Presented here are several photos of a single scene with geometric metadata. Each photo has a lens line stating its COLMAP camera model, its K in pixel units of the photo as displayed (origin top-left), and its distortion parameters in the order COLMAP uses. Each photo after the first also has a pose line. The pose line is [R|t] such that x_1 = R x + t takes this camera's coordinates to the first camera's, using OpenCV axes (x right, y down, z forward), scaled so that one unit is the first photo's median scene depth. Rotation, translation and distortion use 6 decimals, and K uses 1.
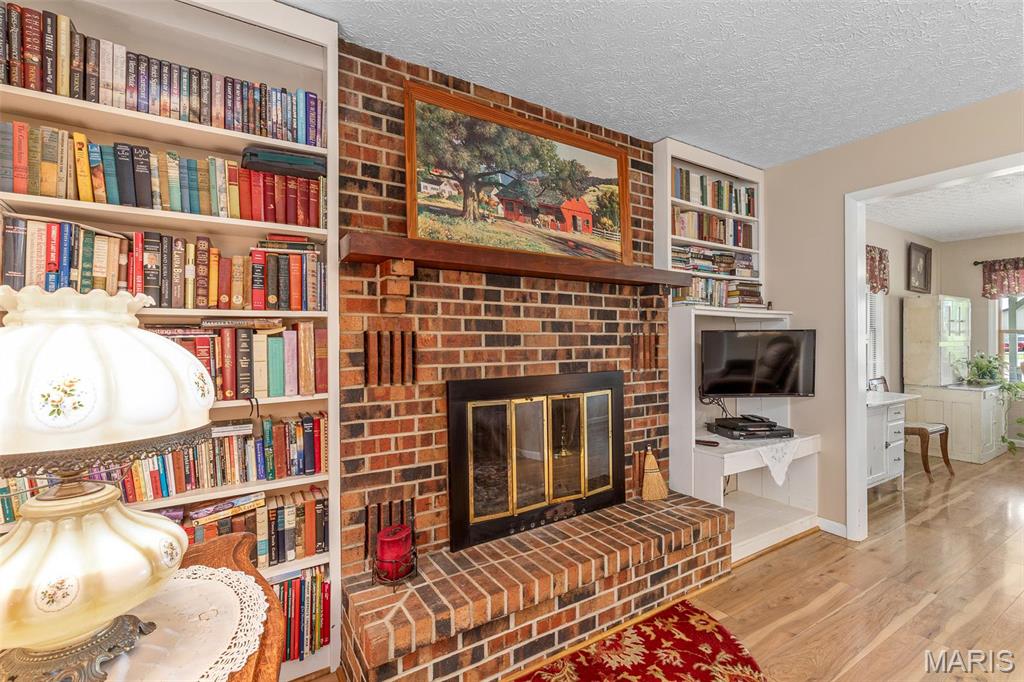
lens RADIAL K [[457.4, 0, 506.8], [0, 457.4, 339.2], [0, 0, 1]] dist [0.003347, 0.000128]
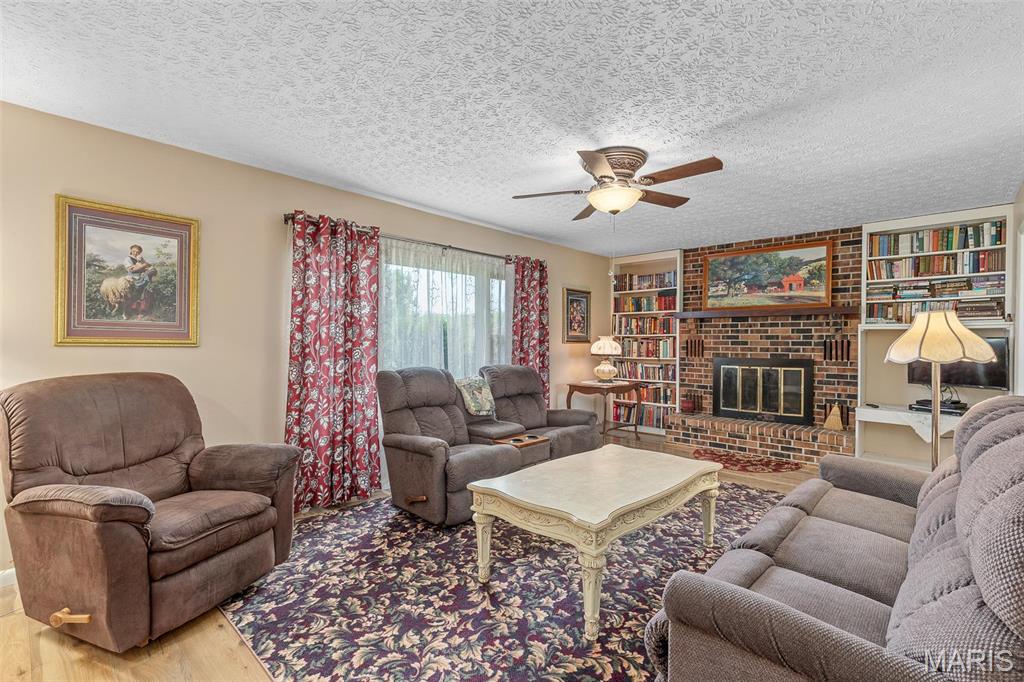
lens RADIAL K [[457.4, 0, 506.8], [0, 457.4, 339.2], [0, 0, 1]] dist [0.003347, 0.000128]
pose [[0.240969, 0.000837, -0.970532, 2.112039], [-0.004131, 0.999991, -0.000164, -0.013249], [0.970524, 0.004049, 0.240970, -0.854142]]
